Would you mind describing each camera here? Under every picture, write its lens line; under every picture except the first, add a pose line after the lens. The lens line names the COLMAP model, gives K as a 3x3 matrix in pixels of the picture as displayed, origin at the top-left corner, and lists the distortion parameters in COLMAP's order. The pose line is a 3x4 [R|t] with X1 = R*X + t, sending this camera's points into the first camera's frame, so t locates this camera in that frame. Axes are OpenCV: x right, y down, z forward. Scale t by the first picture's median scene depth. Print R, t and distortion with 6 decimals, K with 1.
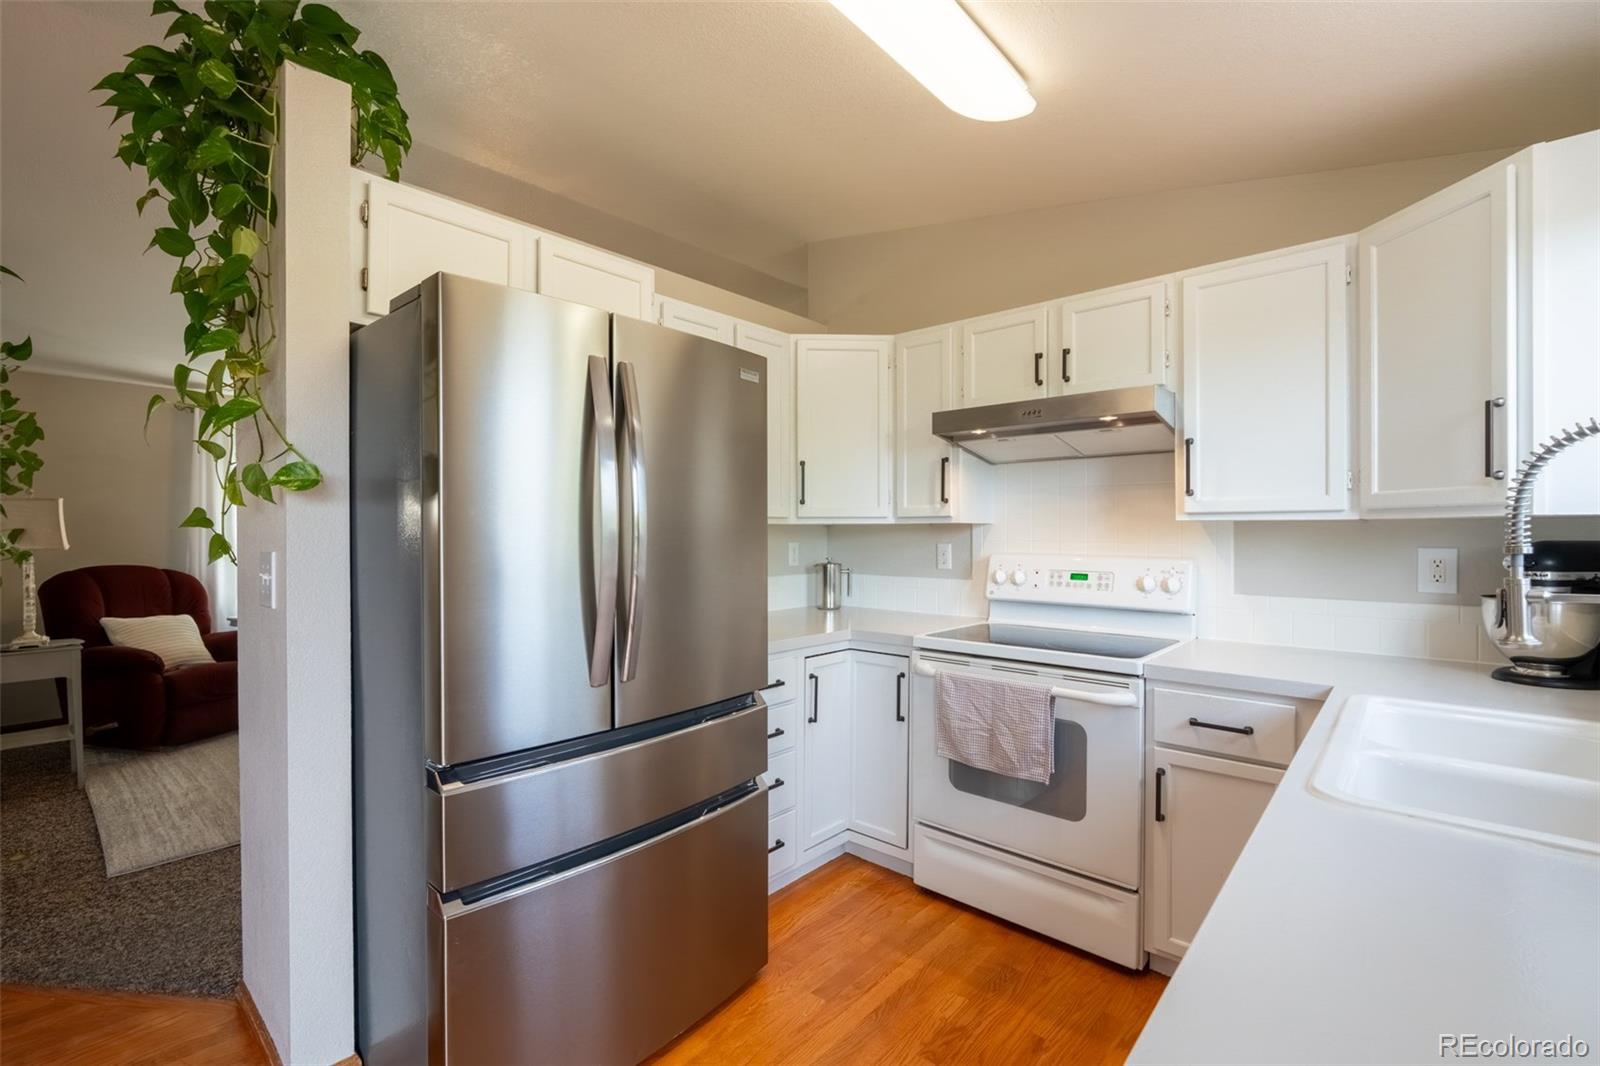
lens RADIAL K [[709.8, 0, 791.4], [0, 709.8, 535.3], [0, 0, 1]] dist [-0.007532, 0.000412]
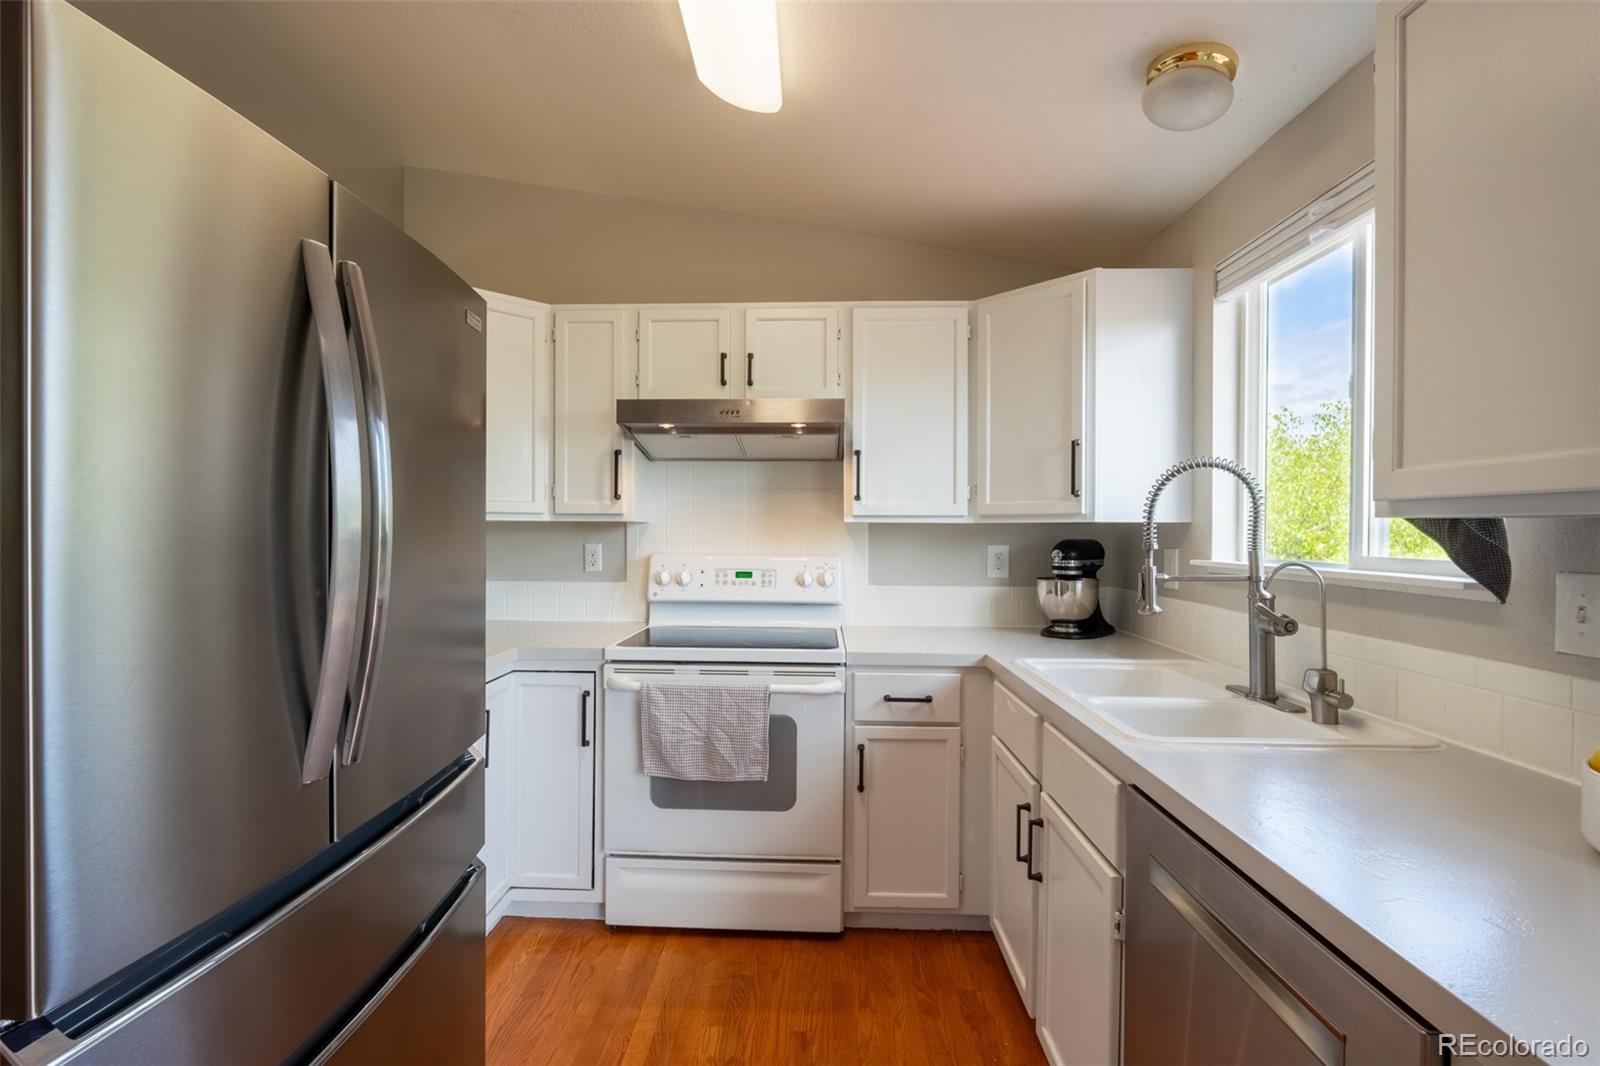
lens RADIAL K [[709.8, 0, 791.4], [0, 709.8, 535.3], [0, 0, 1]] dist [-0.007532, 0.000412]
pose [[0.768148, -0.000437, 0.640272, -0.248814], [-0.001967, 0.999993, 0.003042, -0.003120], [-0.640269, -0.003596, 0.768142, 0.189633]]
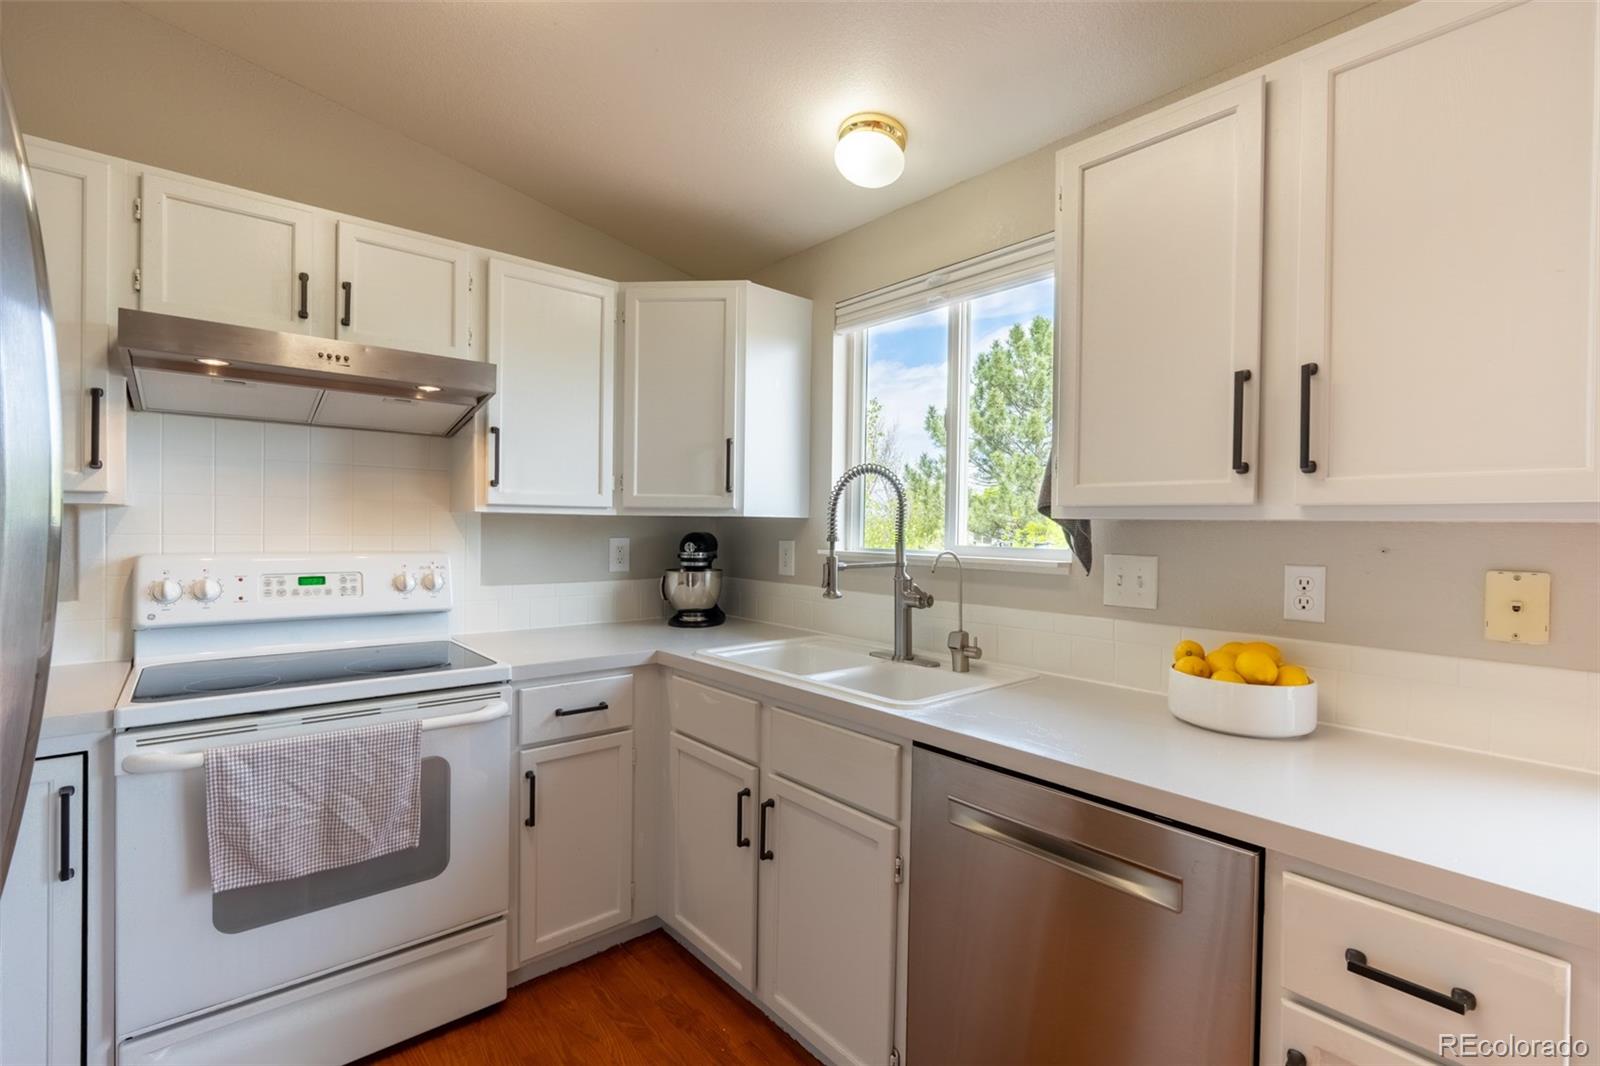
lens RADIAL K [[709.8, 0, 791.4], [0, 709.8, 535.3], [0, 0, 1]] dist [-0.007532, 0.000412]
pose [[0.130068, -0.010814, 0.991446, -0.340281], [-0.008407, 0.999893, 0.012009, -0.004551], [-0.991469, -0.009897, 0.129963, 0.470001]]
